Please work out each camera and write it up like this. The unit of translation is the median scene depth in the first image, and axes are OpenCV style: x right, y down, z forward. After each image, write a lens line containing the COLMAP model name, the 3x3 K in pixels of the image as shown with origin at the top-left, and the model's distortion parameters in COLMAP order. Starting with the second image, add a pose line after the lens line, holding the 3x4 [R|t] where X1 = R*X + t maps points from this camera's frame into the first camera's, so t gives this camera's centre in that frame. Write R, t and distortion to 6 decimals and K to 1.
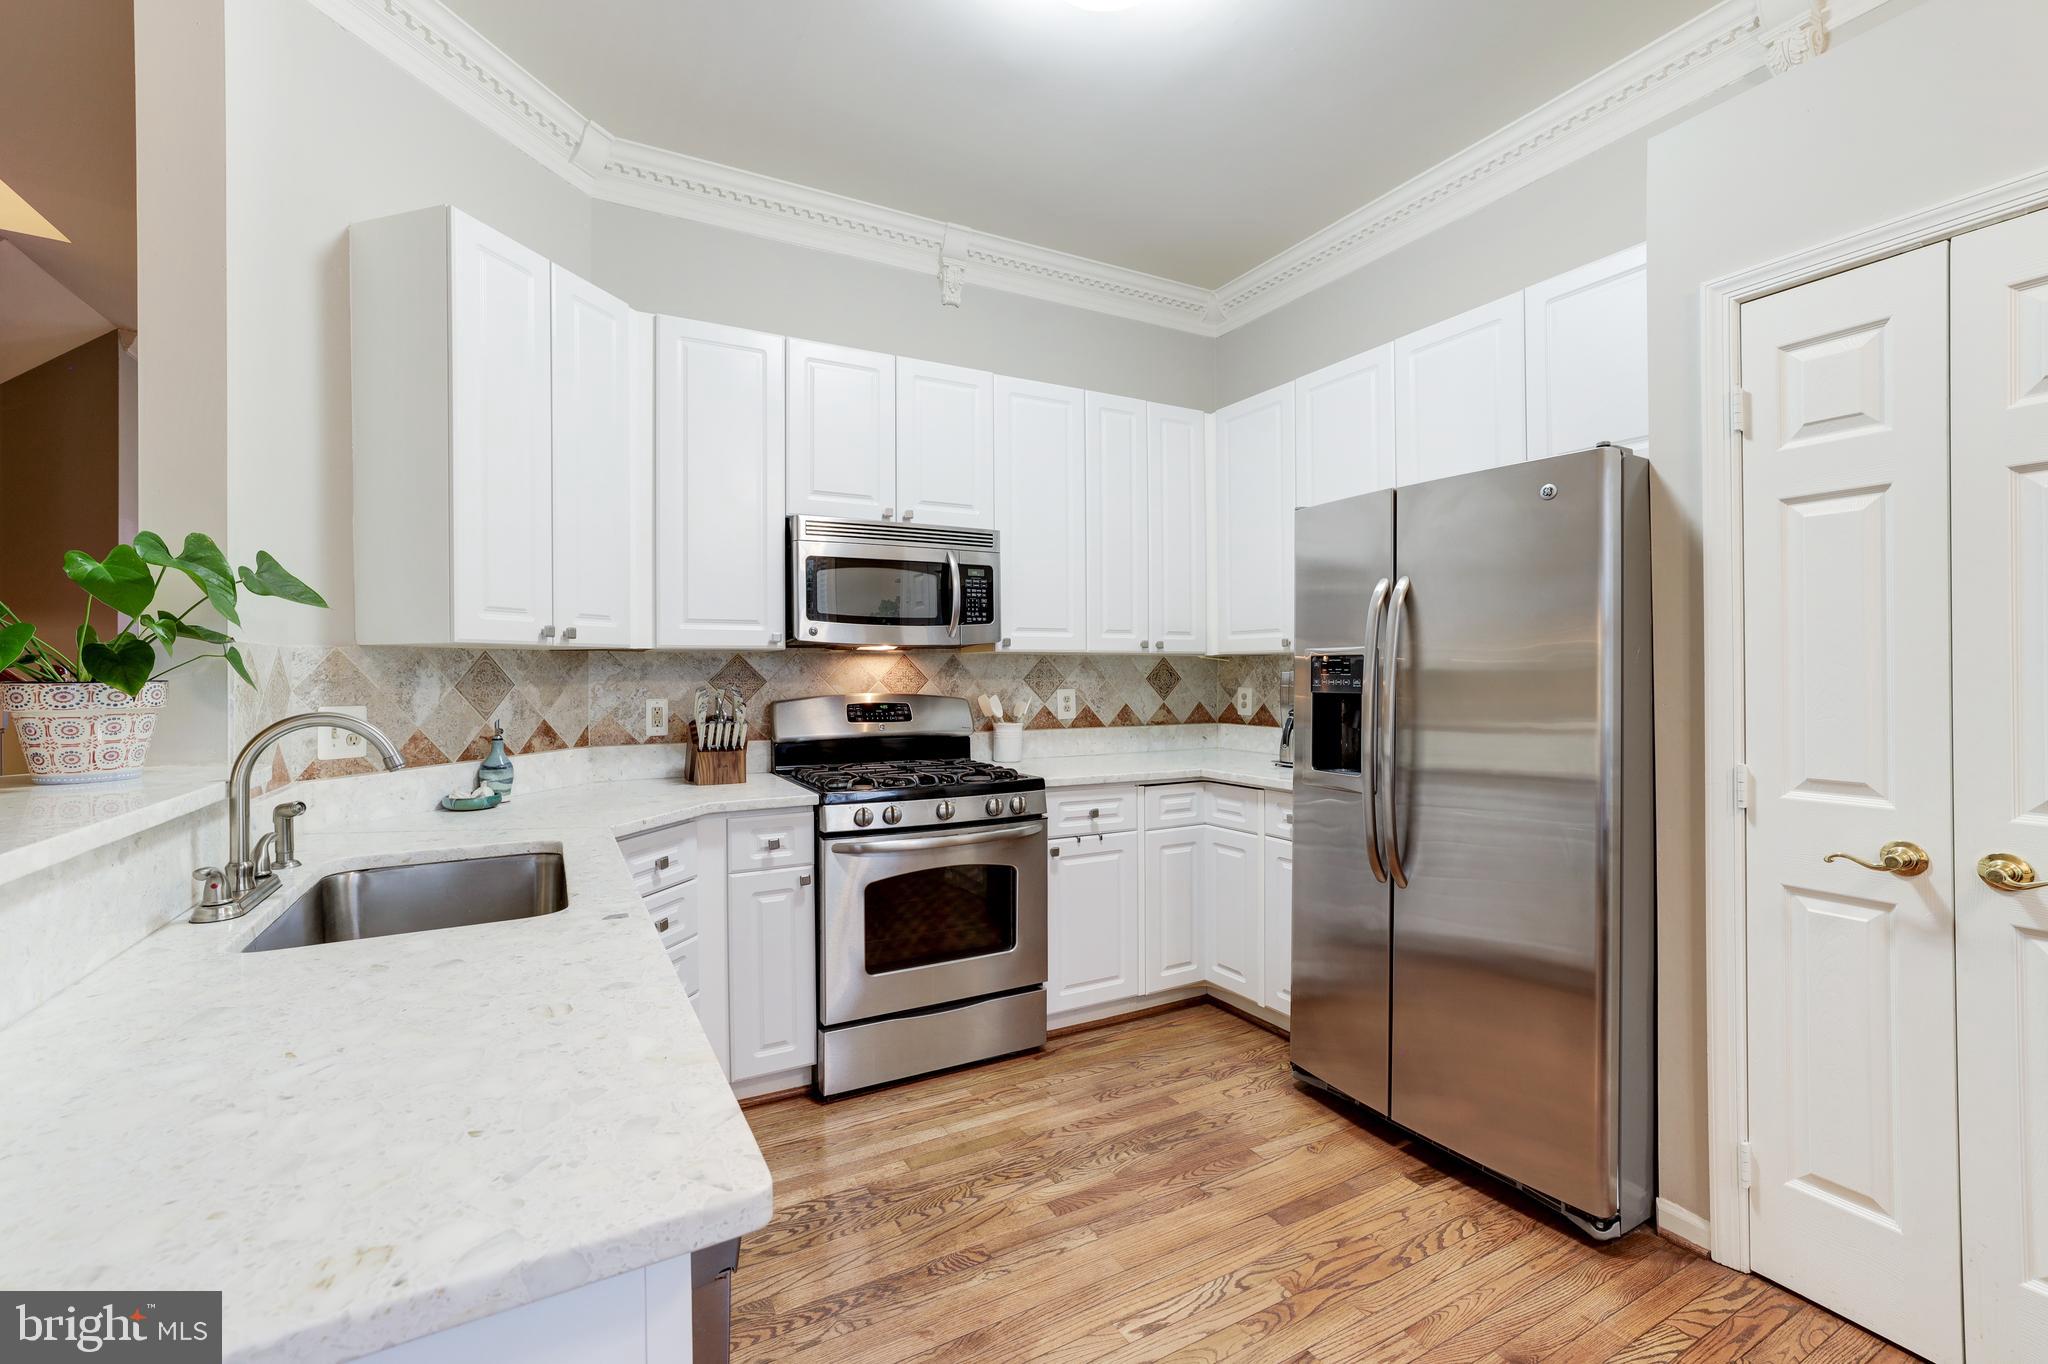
lens RADIAL K [[881.0, 0, 1004.4], [0, 881.0, 666.8], [0, 0, 1]] dist [-0.036542, 0.013065]
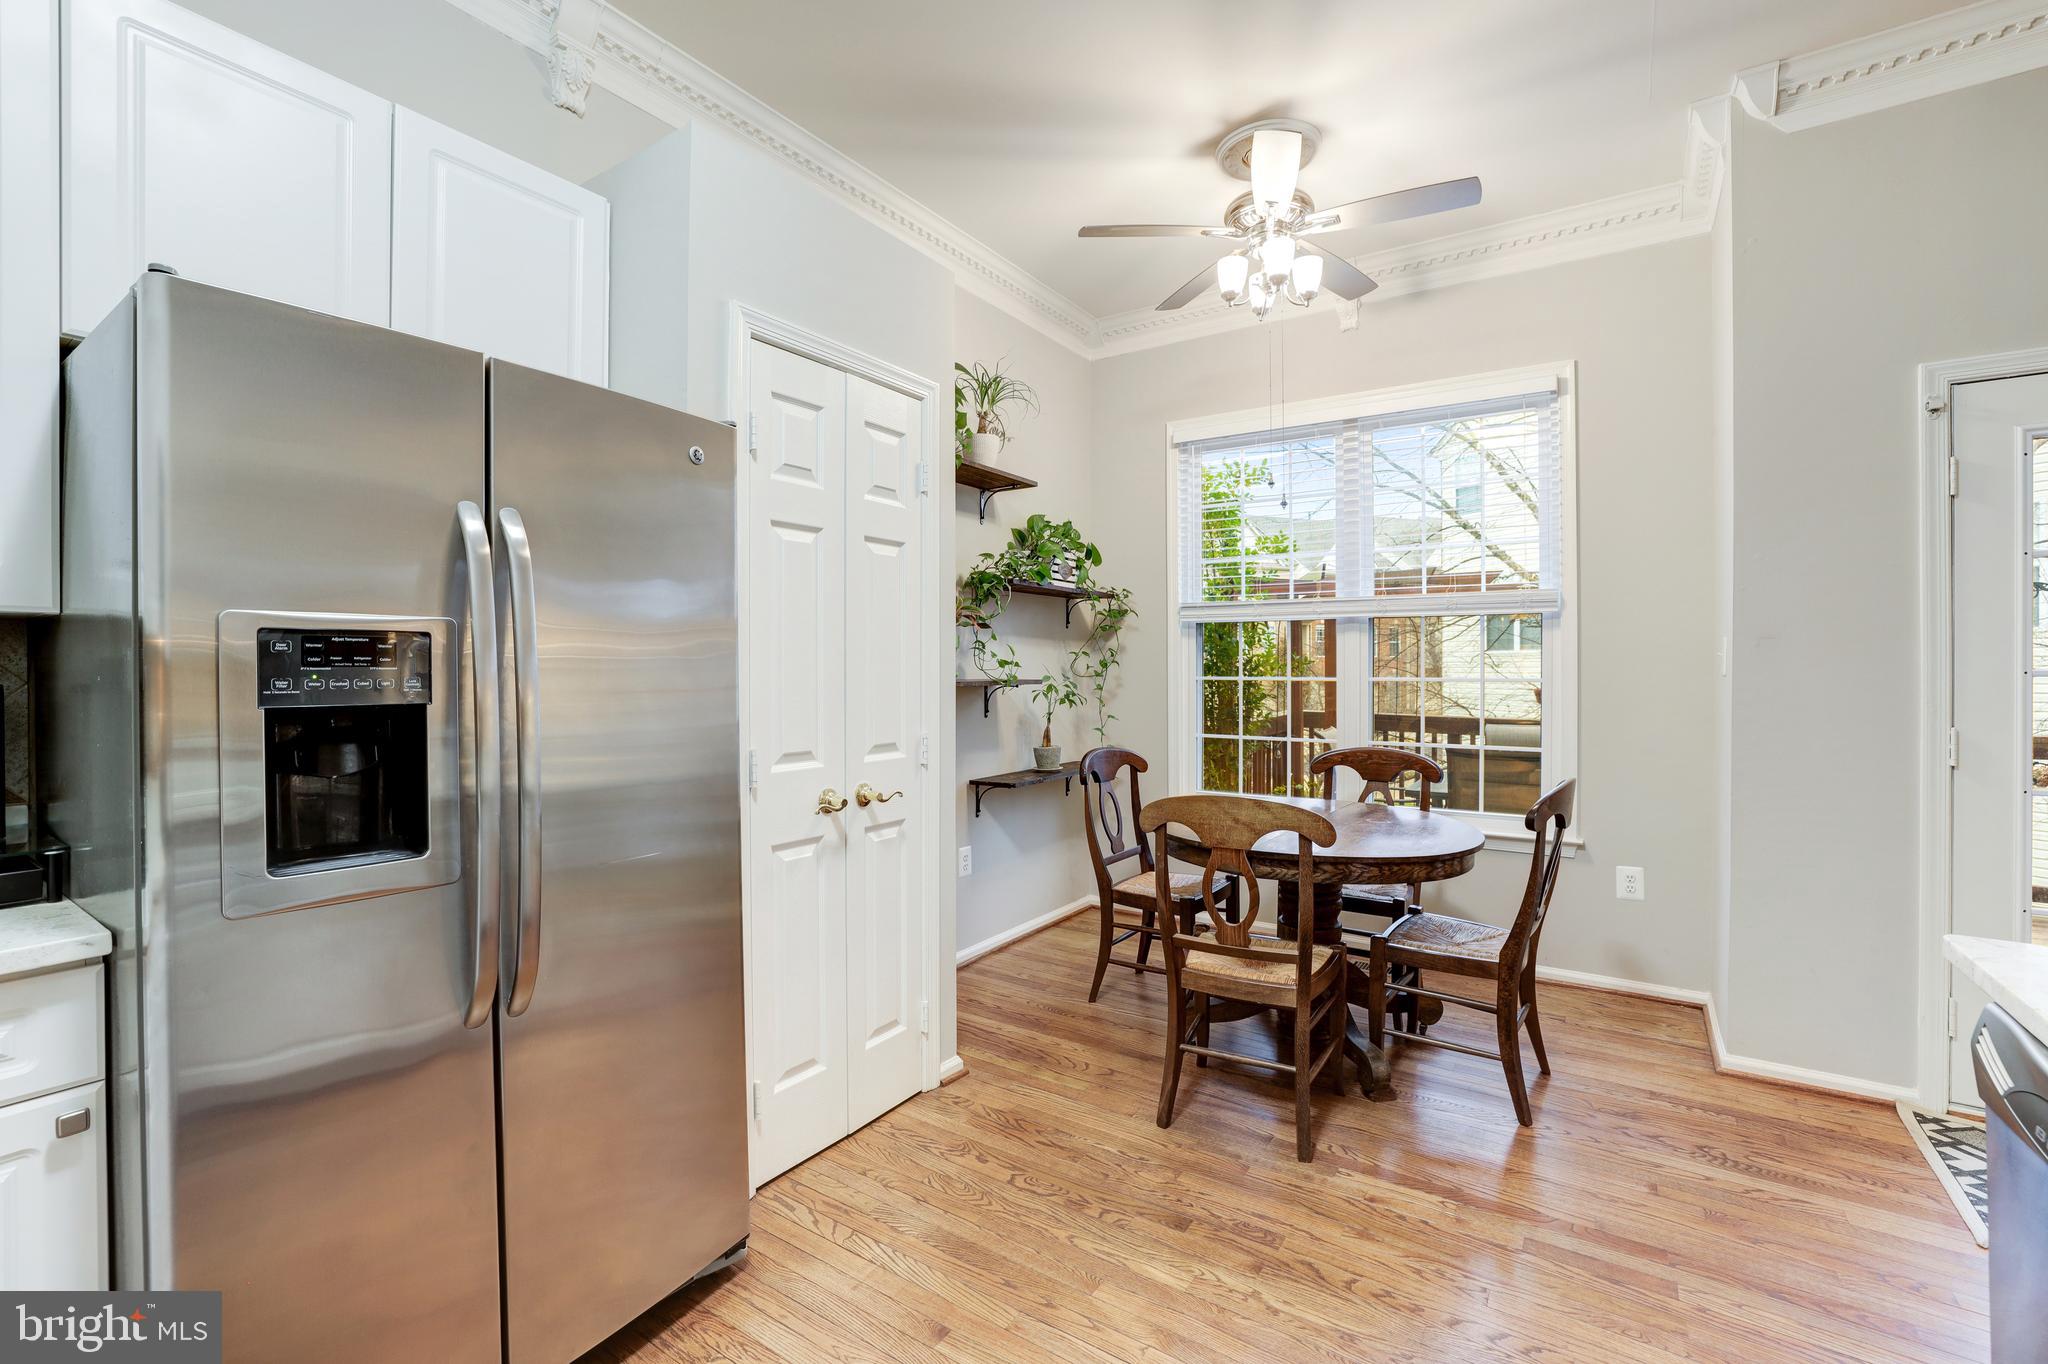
lens RADIAL K [[881.0, 0, 1015.8], [0, 881.0, 679.9], [0, 0, 1]] dist [-0.036542, 0.013065]
pose [[-0.457978, -0.006416, 0.888941, -0.229138], [-0.000387, 0.999975, 0.007018, 0.011059], [-0.888964, 0.002870, -0.457969, 0.882299]]
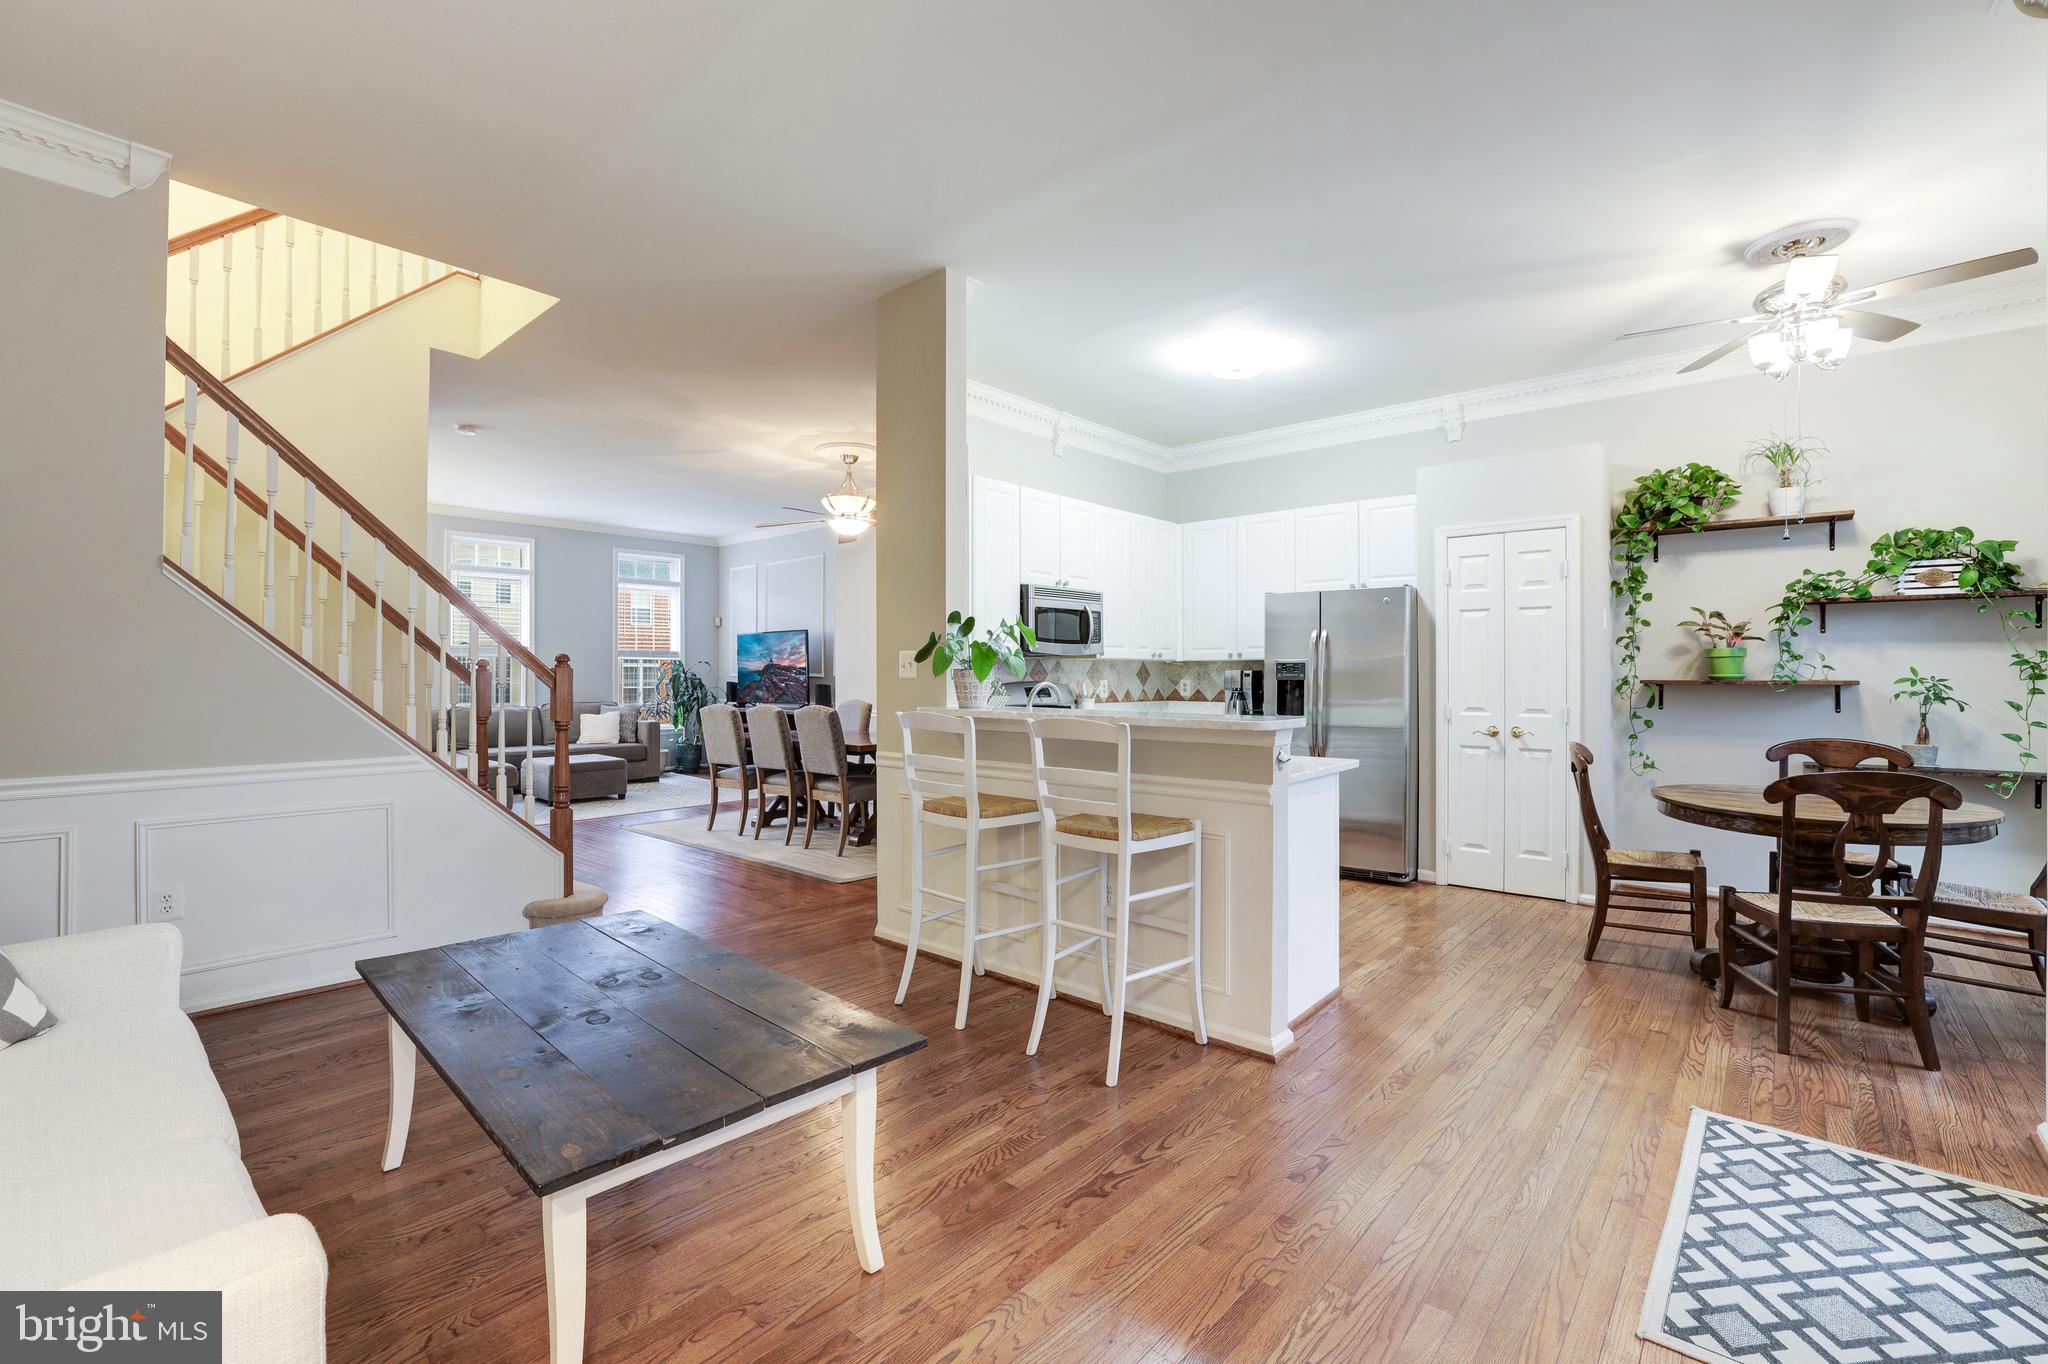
lens RADIAL K [[881.0, 0, 1029.2], [0, 881.0, 675.9], [0, 0, 1]] dist [-0.036542, 0.013065]
pose [[0.938201, 0.002949, 0.346079, -1.011942], [-0.005806, 0.999957, 0.007220, 0.008133], [-0.346042, -0.008783, 0.938178, -0.861689]]
